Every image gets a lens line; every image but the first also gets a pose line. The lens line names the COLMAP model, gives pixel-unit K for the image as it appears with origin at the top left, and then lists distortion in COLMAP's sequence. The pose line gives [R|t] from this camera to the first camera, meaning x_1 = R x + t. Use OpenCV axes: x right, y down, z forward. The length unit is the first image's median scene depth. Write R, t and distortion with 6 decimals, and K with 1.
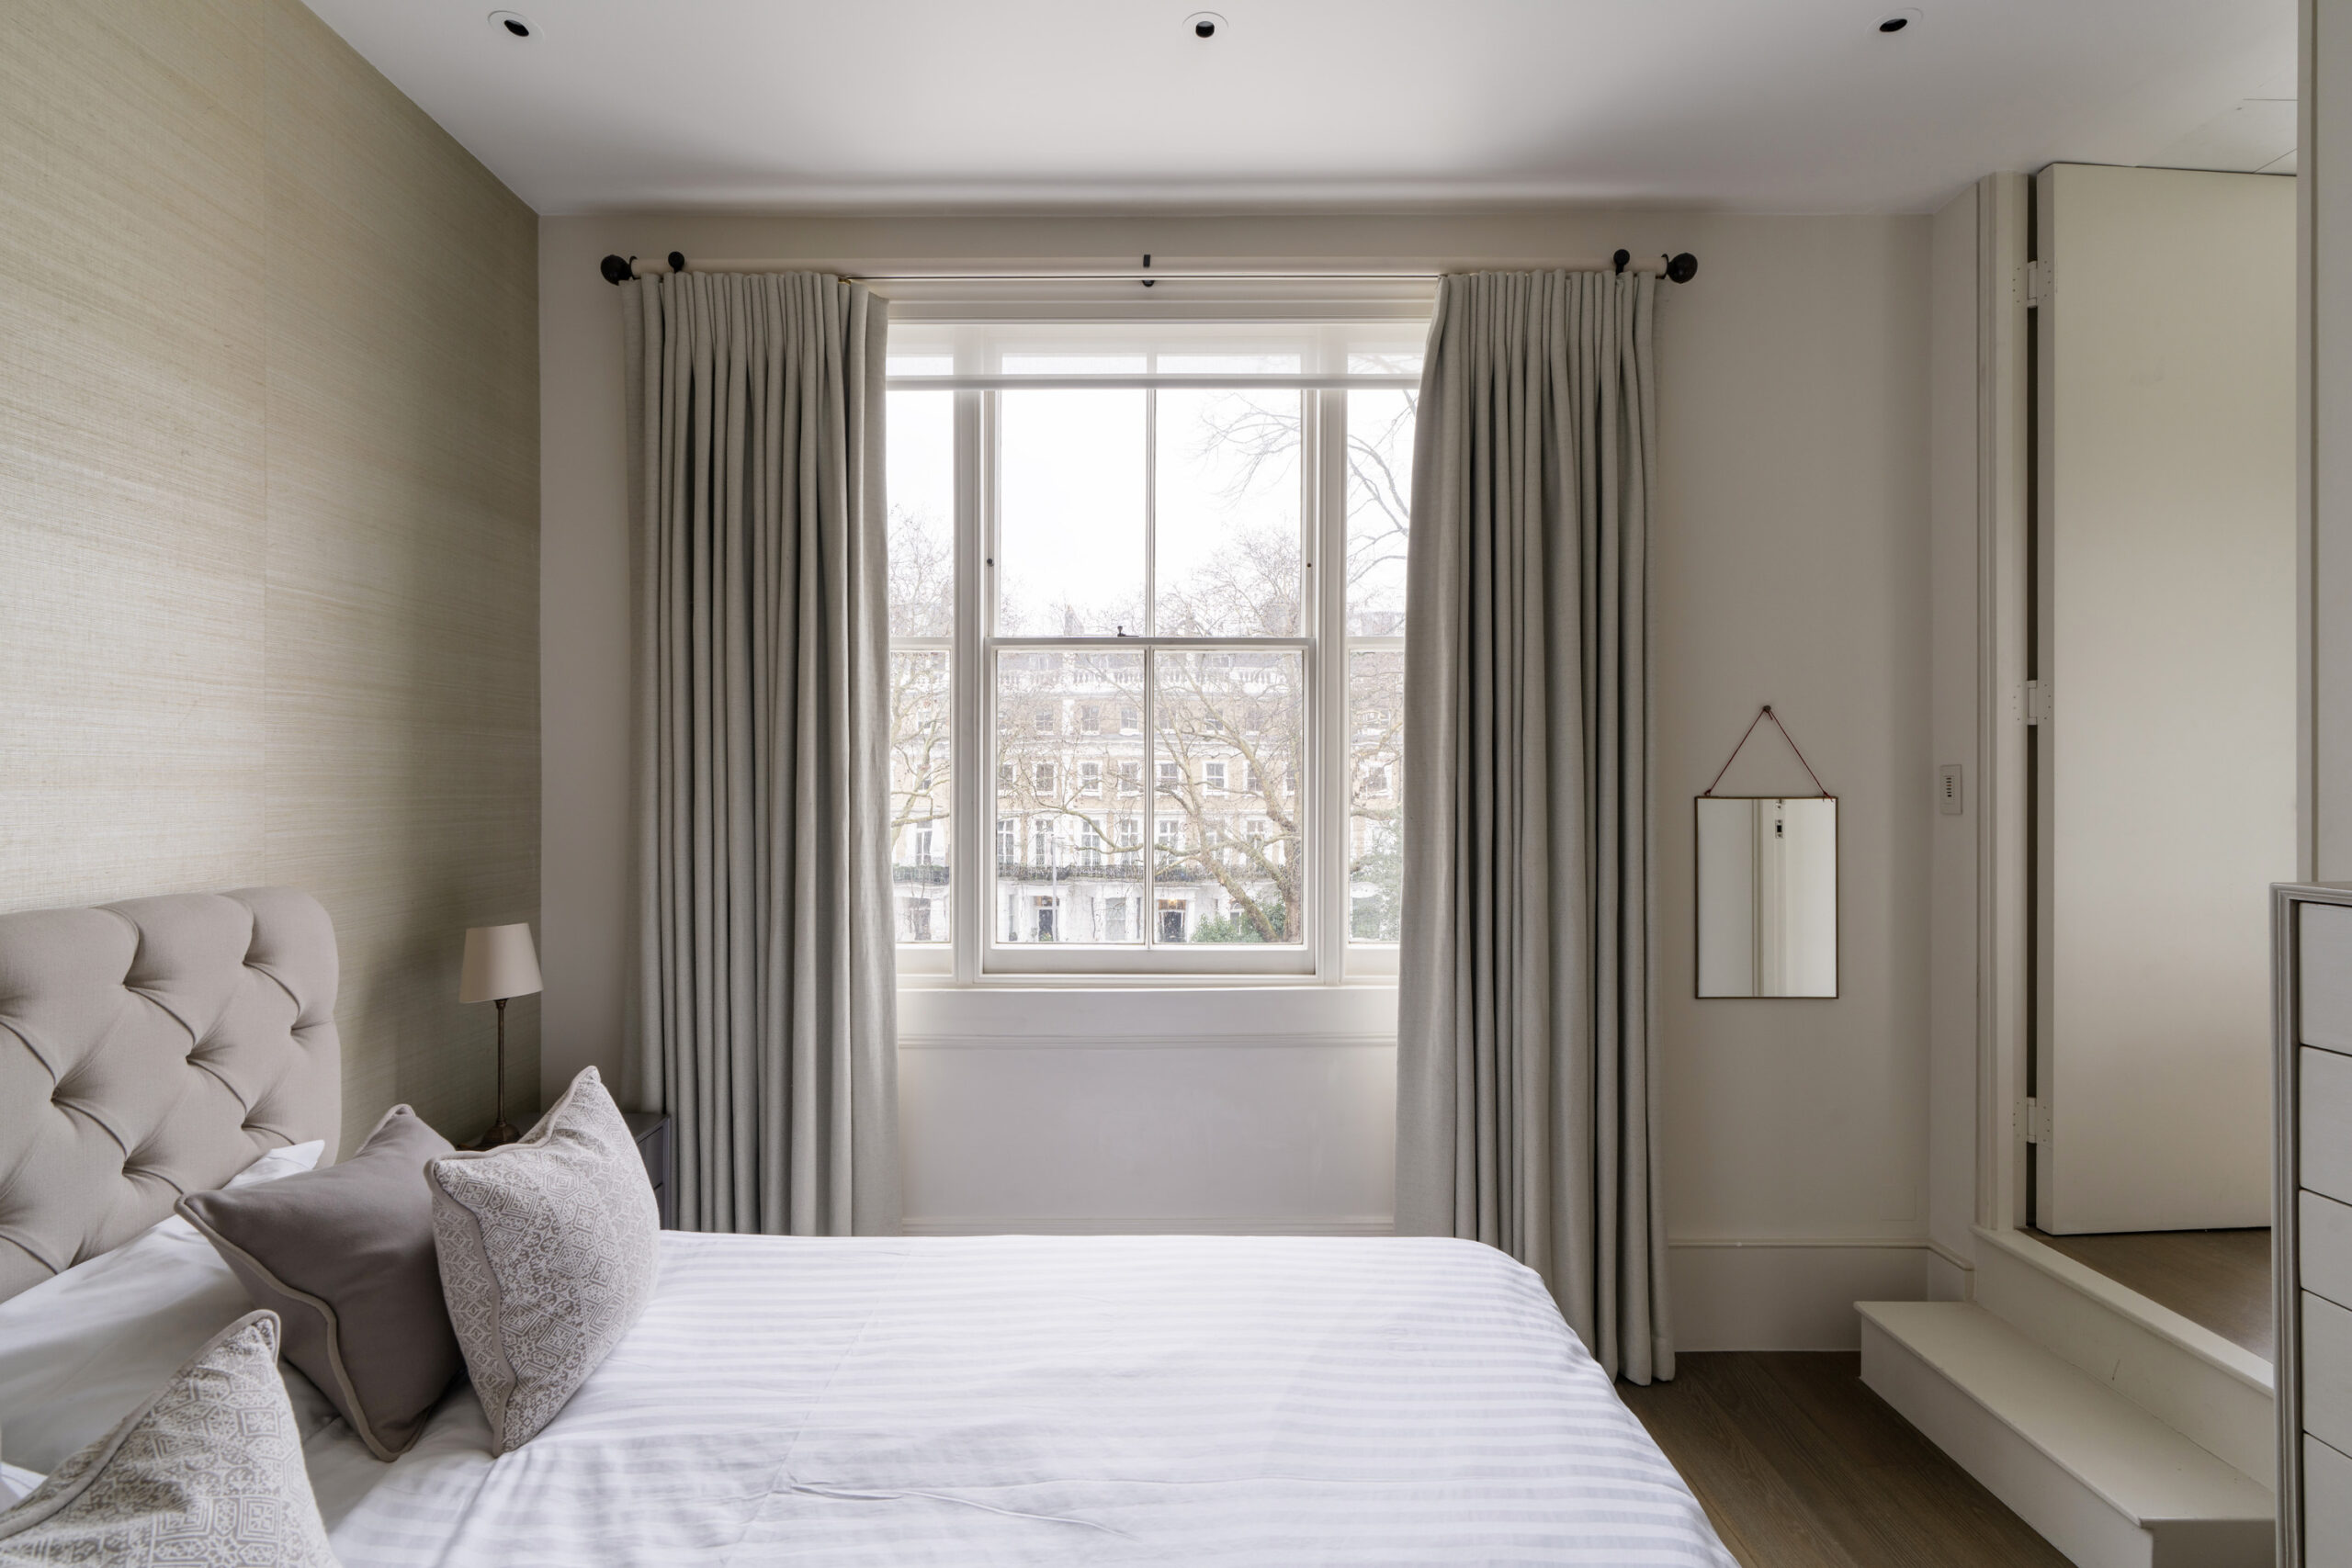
lens RADIAL K [[1067.5, 0, 1176.0], [0, 1067.5, 784.0], [0, 0, 1]] dist [-0.000861, -0.001017]
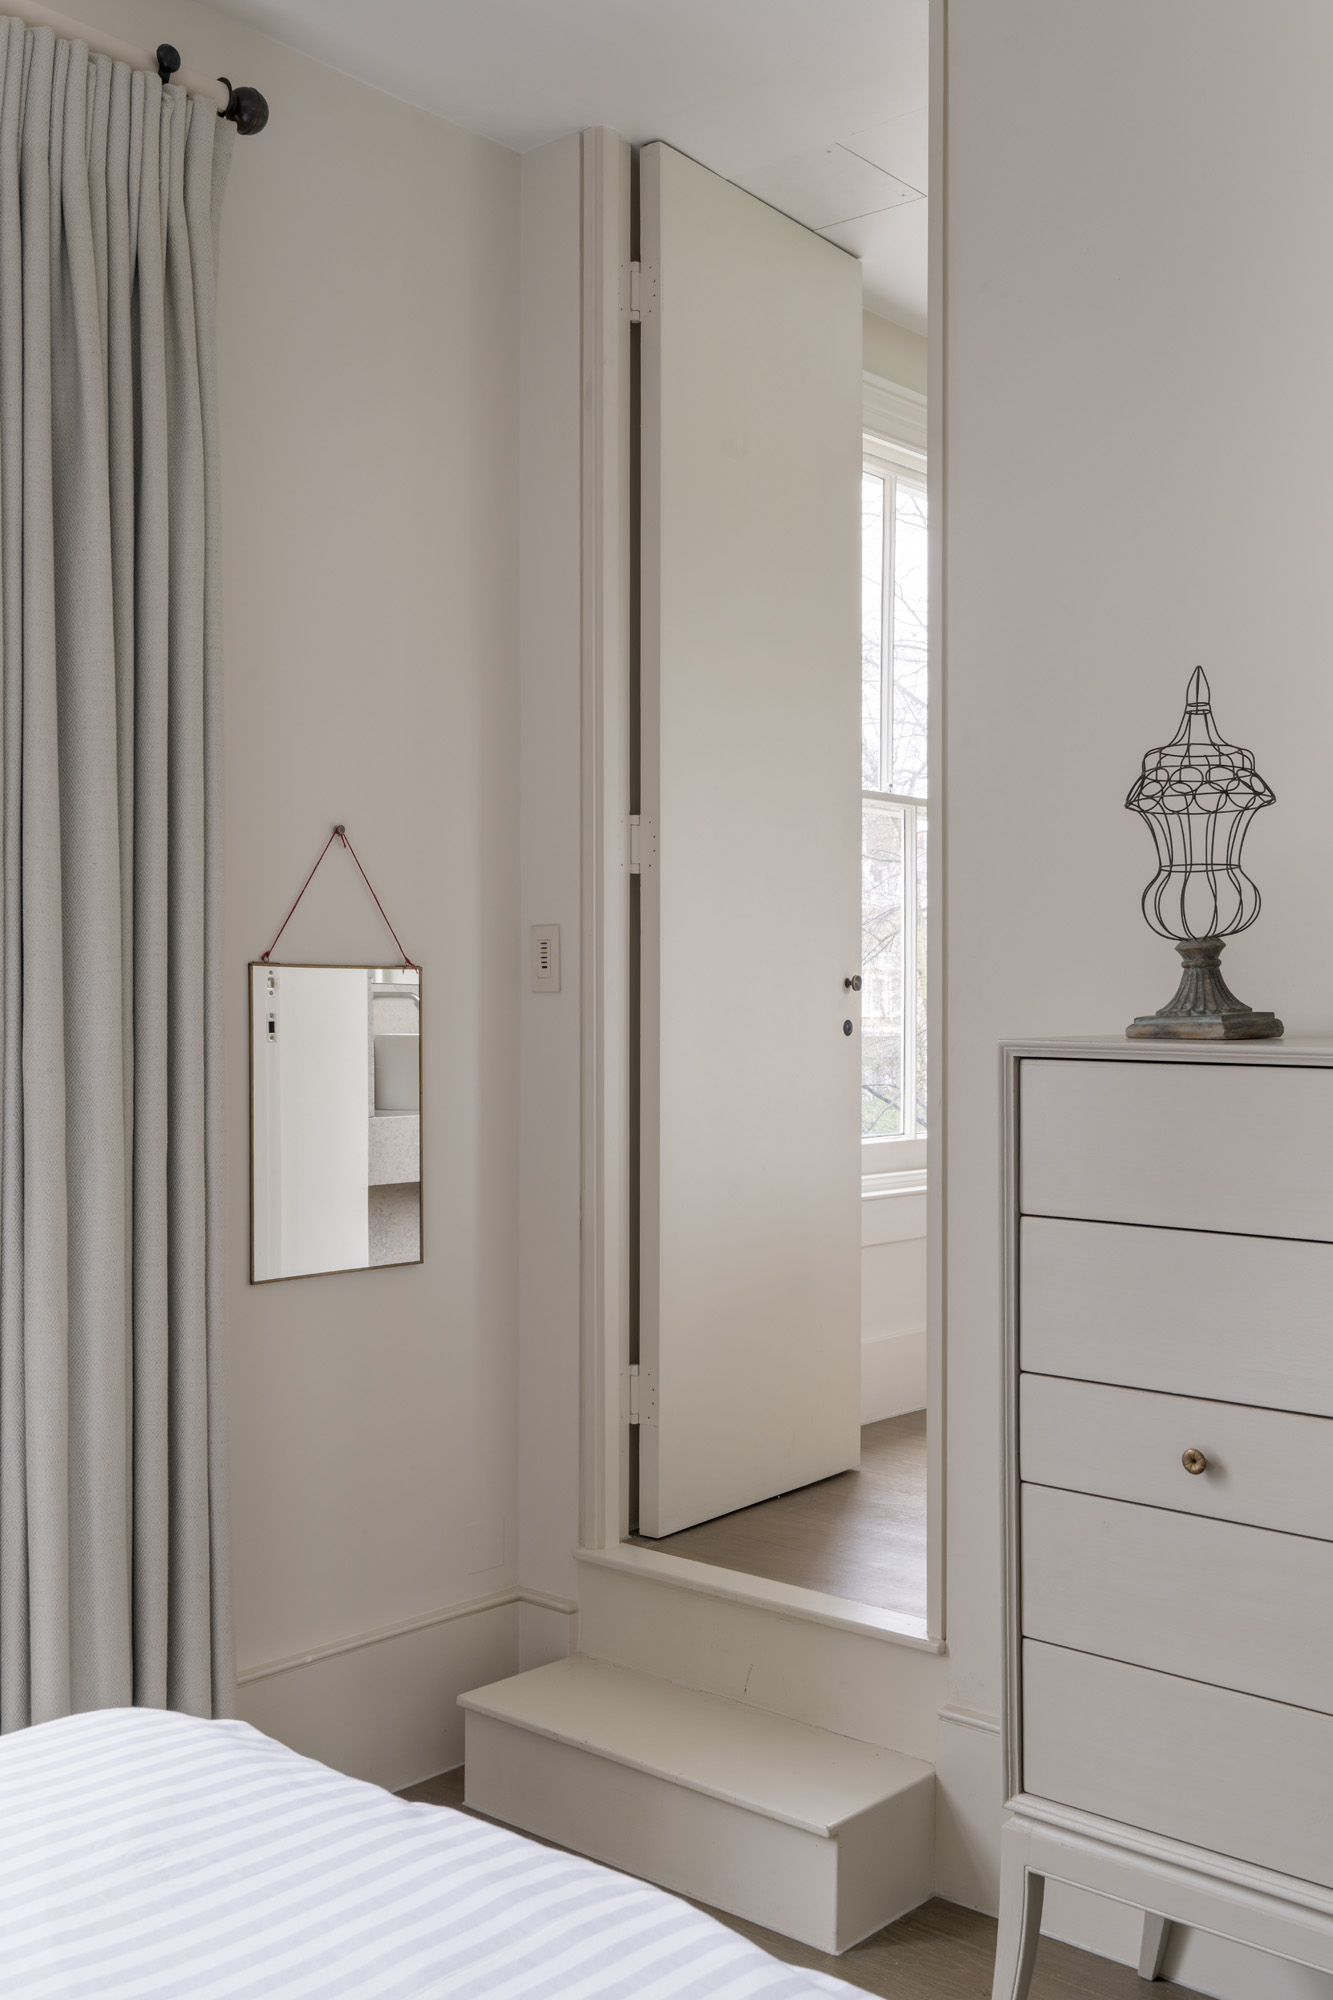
lens RADIAL K [[1938.3, 0, 666.5], [0, 1938.3, 1000.0], [0, 0, 1]] dist [-0.003461, -0.007012]
pose [[0.665744, 0.003805, 0.746170, -0.211681], [-0.006422, 0.999979, 0.000631, 0.033781], [-0.746153, -0.005212, 0.665755, 0.067027]]
